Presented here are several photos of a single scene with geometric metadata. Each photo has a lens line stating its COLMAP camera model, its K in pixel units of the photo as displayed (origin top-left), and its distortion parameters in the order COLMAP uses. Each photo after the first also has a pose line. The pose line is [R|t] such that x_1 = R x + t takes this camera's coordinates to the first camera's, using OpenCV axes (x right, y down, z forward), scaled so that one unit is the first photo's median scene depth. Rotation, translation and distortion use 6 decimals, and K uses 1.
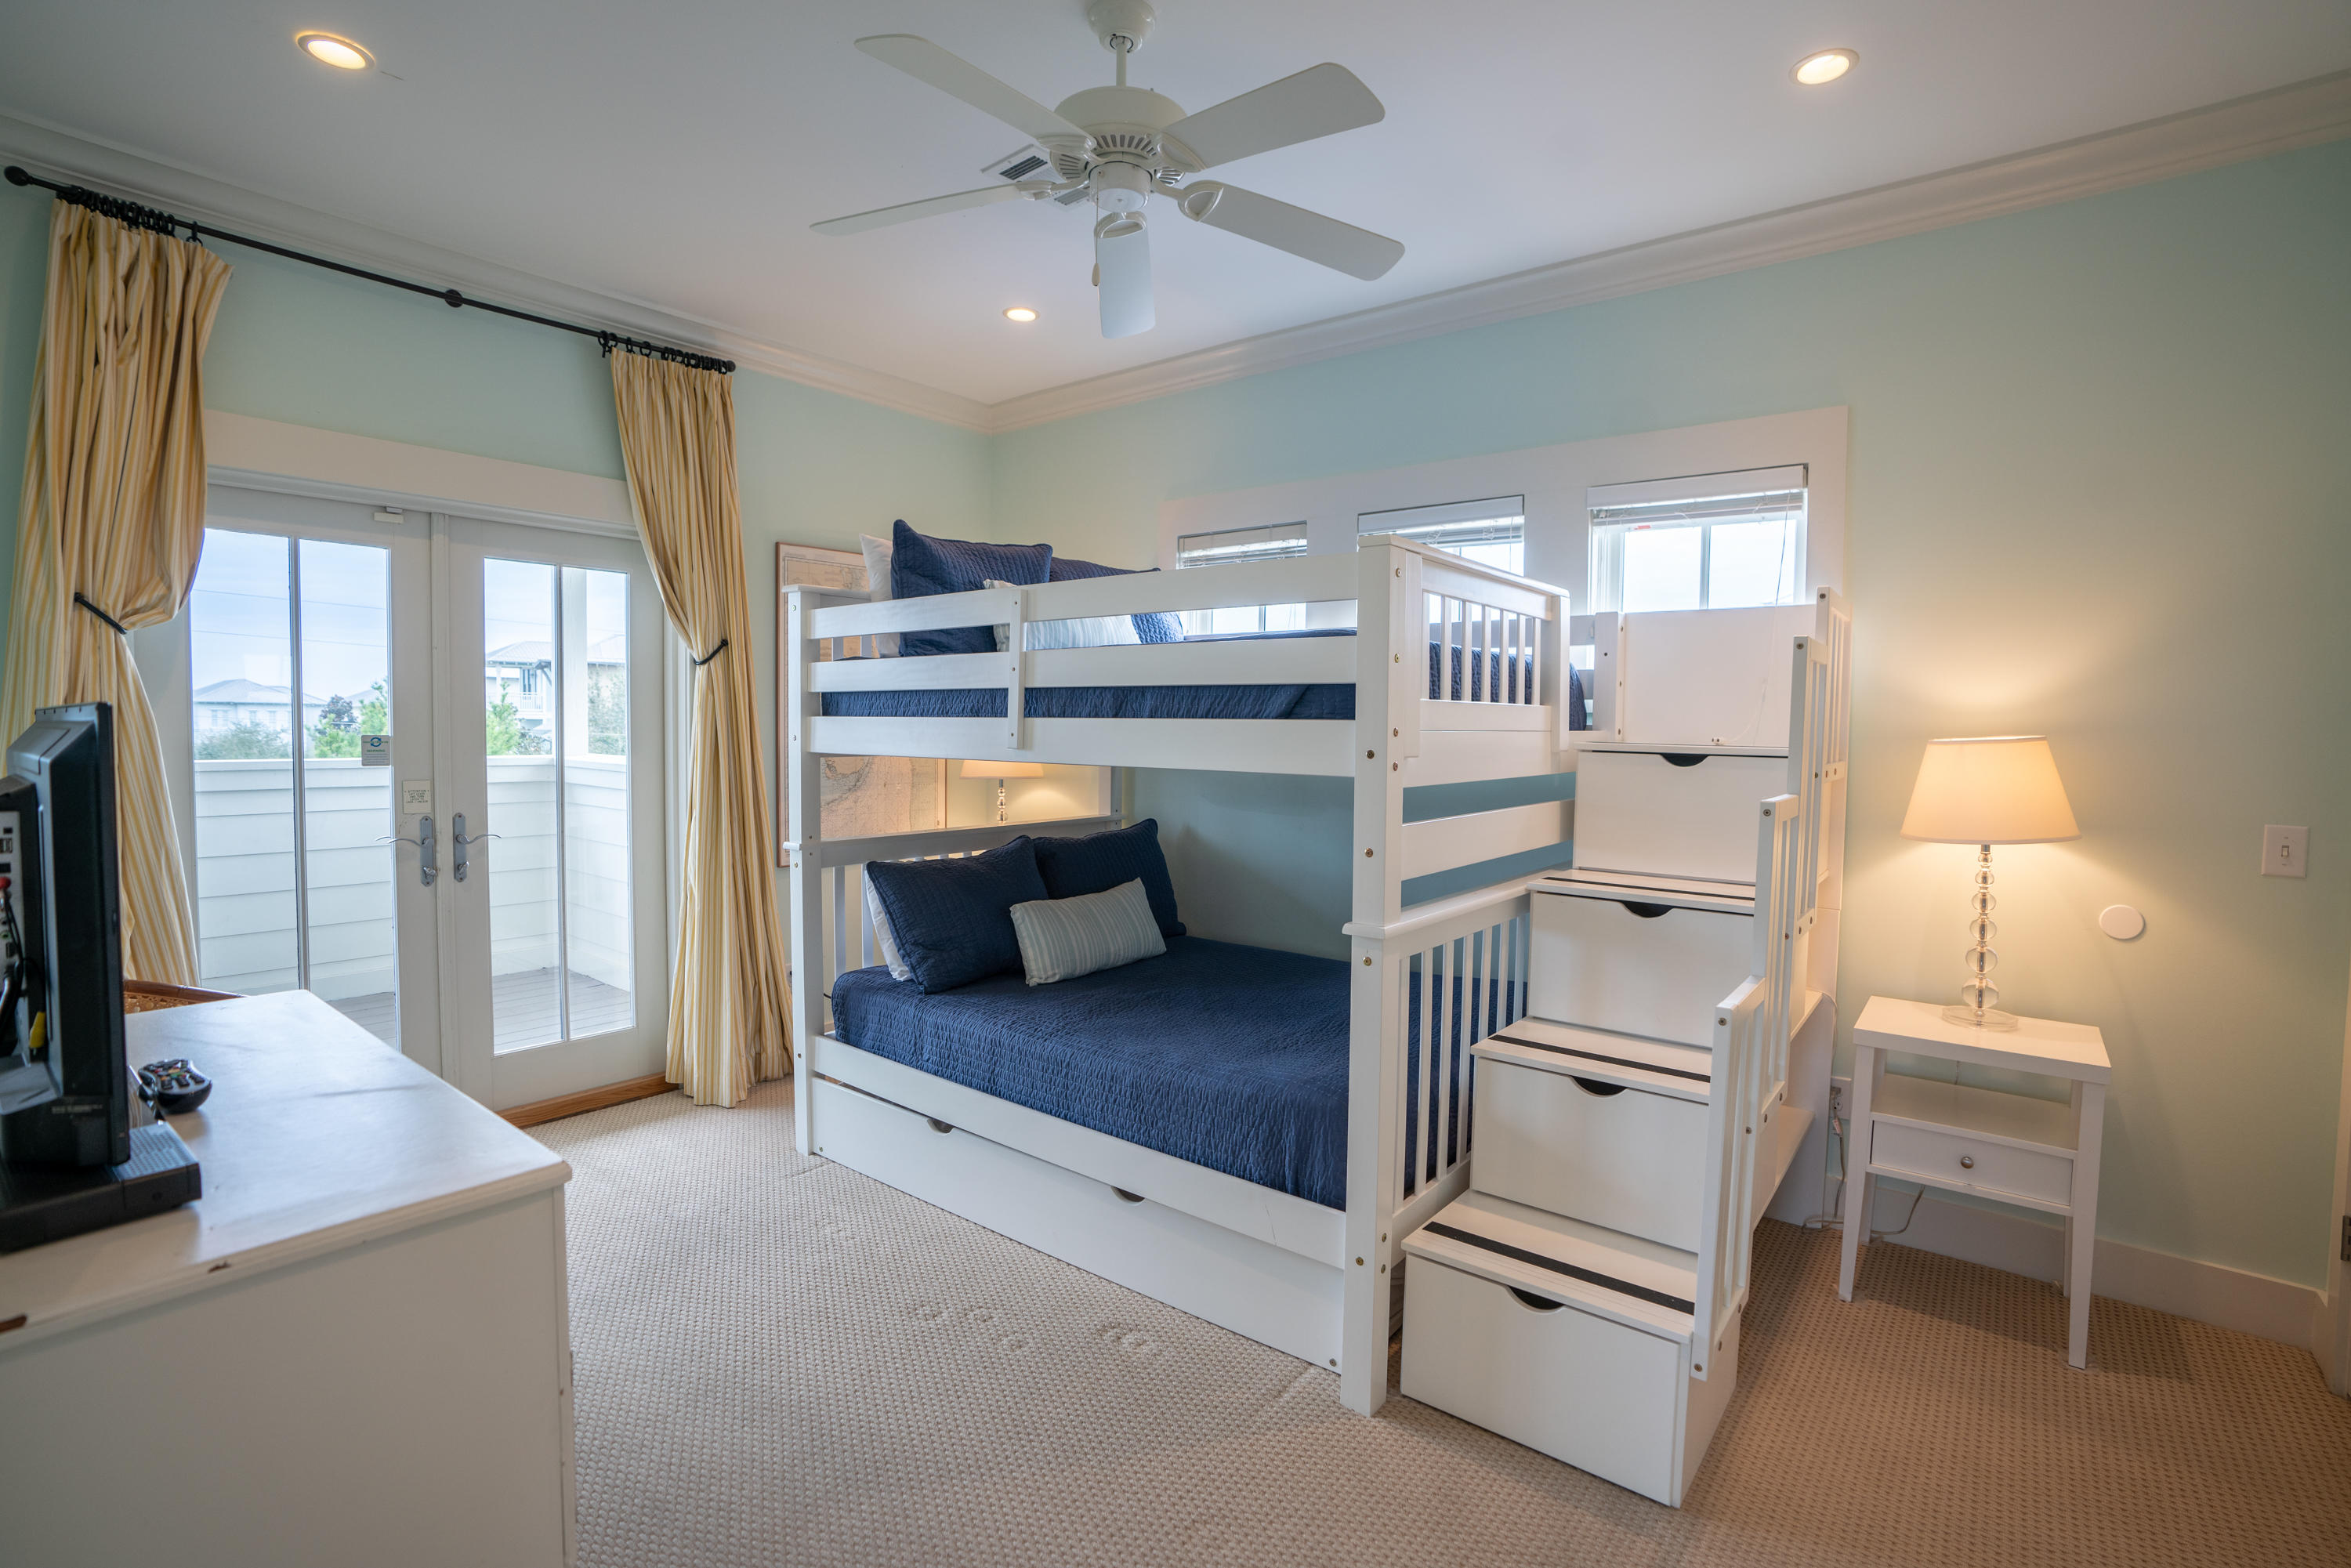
lens RADIAL K [[1085.3, 0, 1178.9], [0, 1085.3, 781.0], [0, 0, 1]] dist [-0.054647, 0.017260]
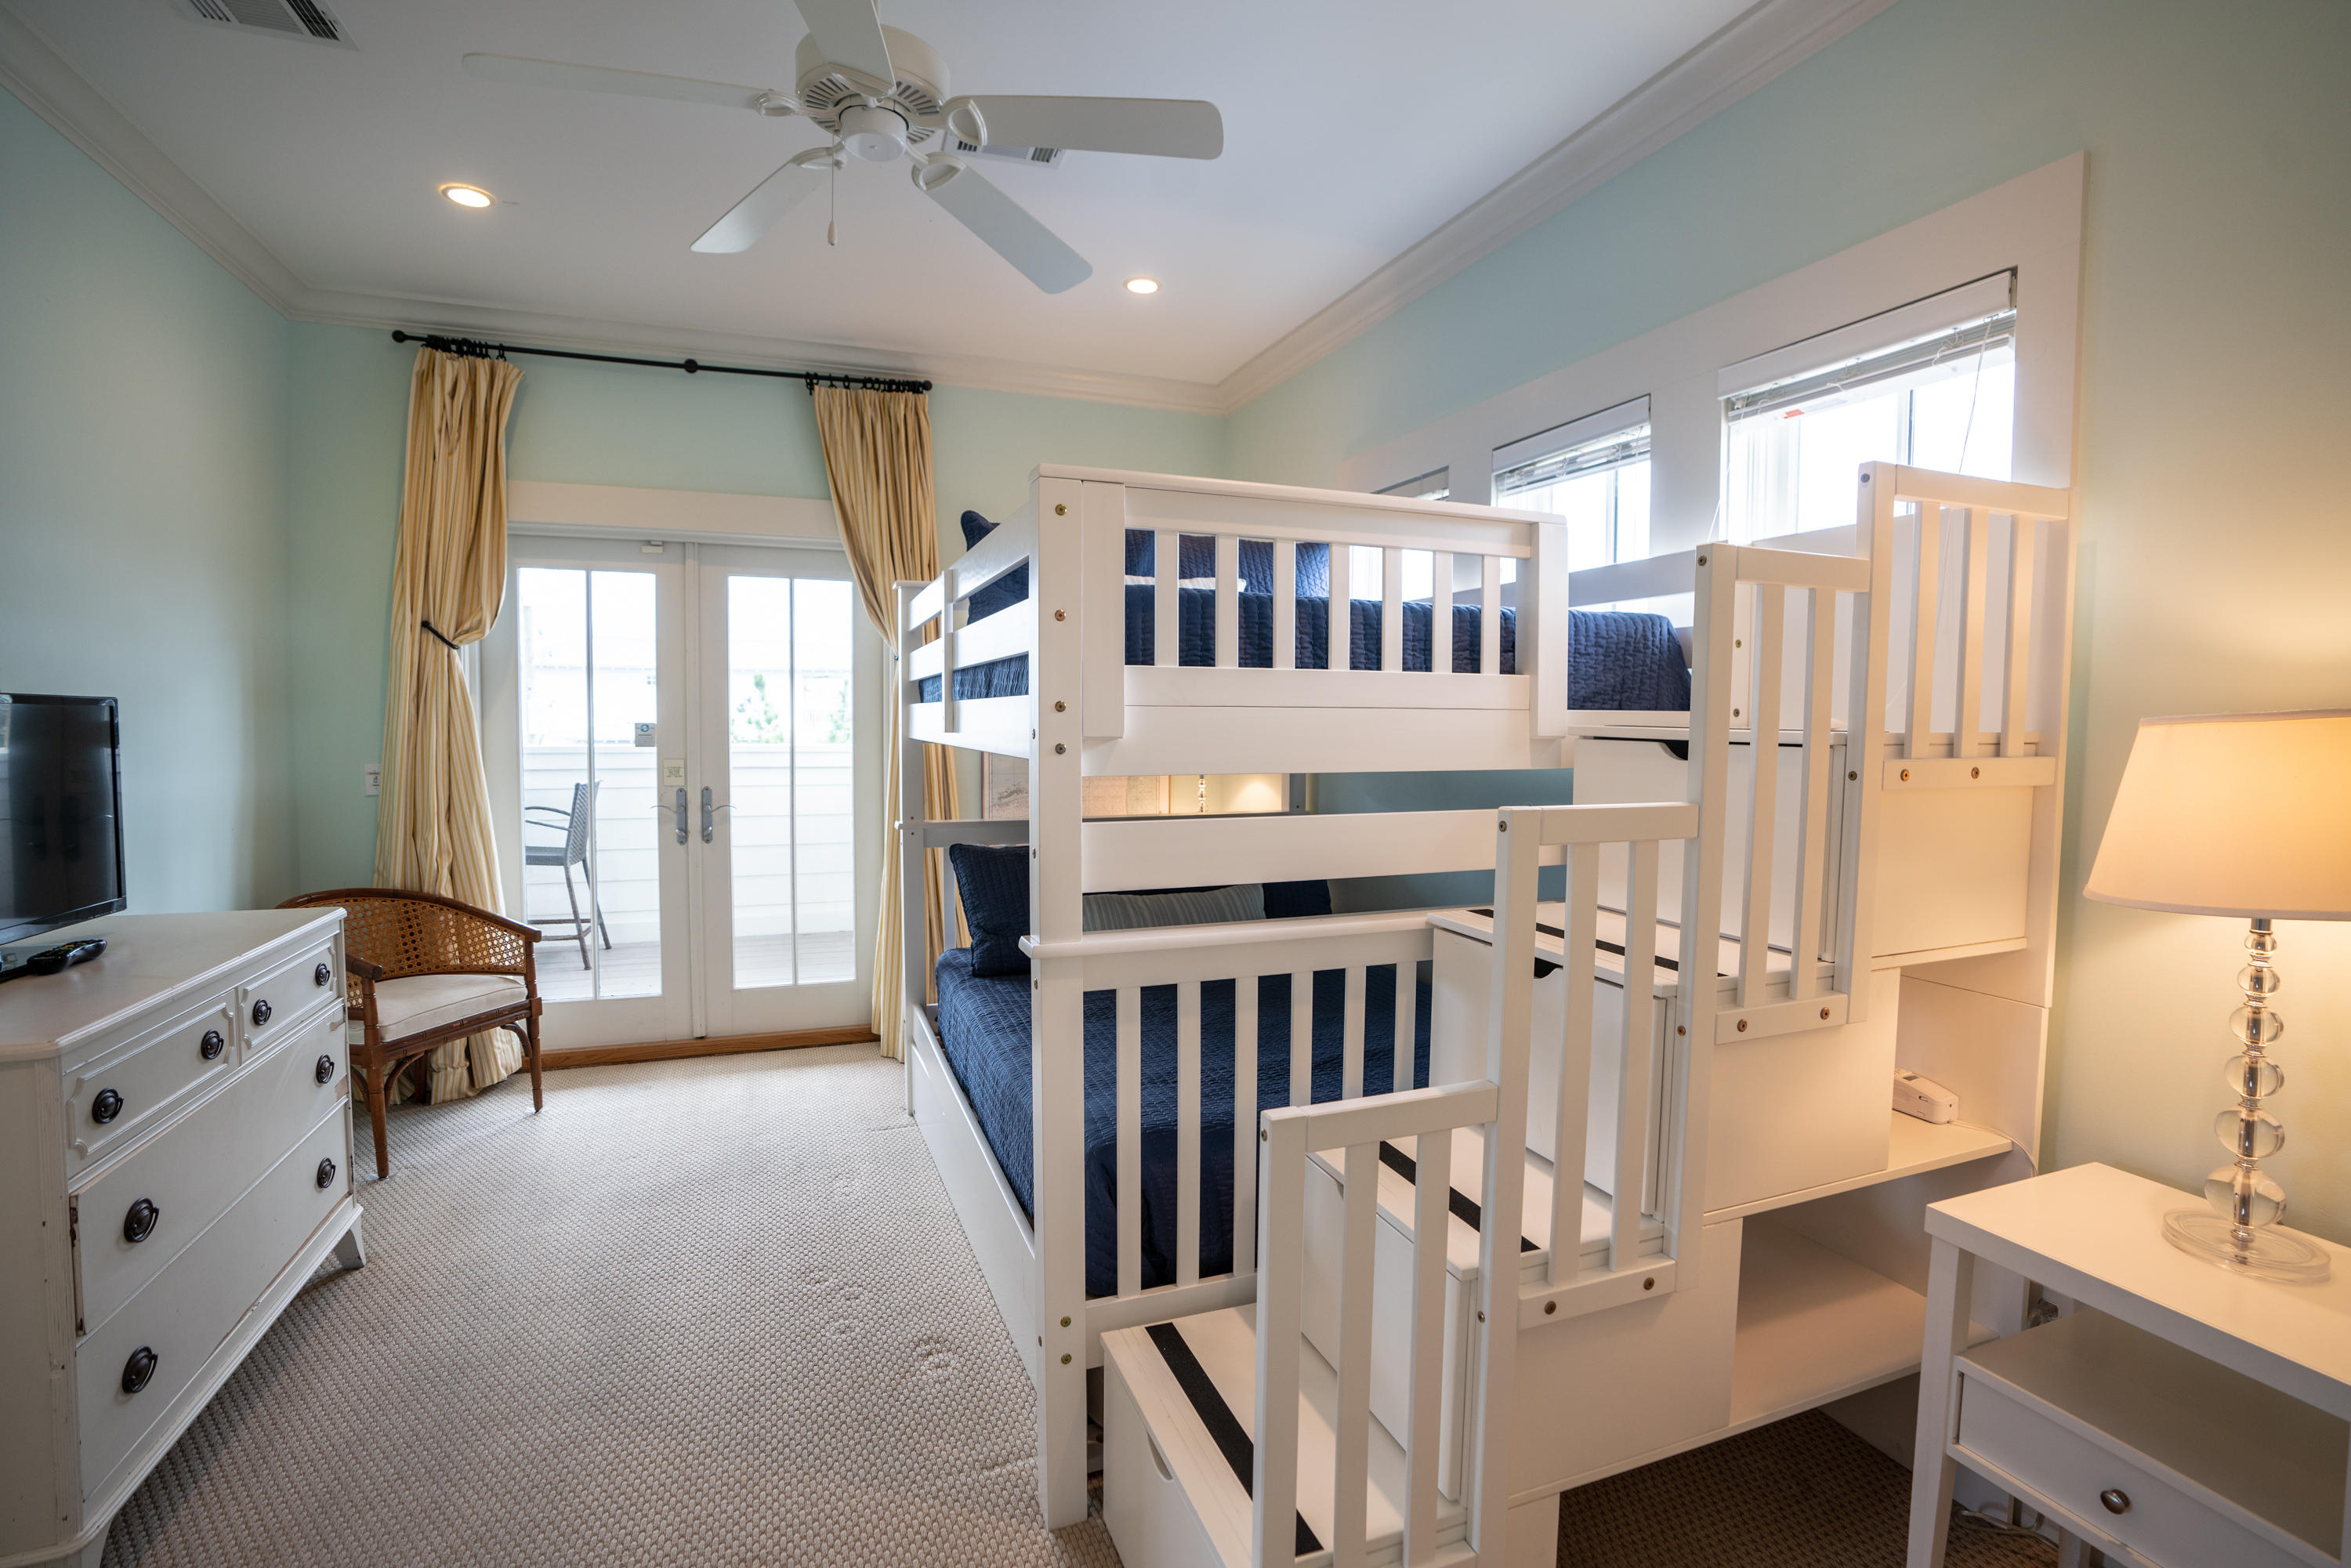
lens RADIAL K [[1090.3, 0, 1179.0], [0, 1090.3, 781.6], [0, 0, 1]] dist [-0.071372, 0.029805]
pose [[0.861322, 0.024584, -0.507464, 0.442363], [-0.023637, 0.999686, 0.008310, 0.001273], [0.507509, 0.004837, 0.861633, 0.220756]]
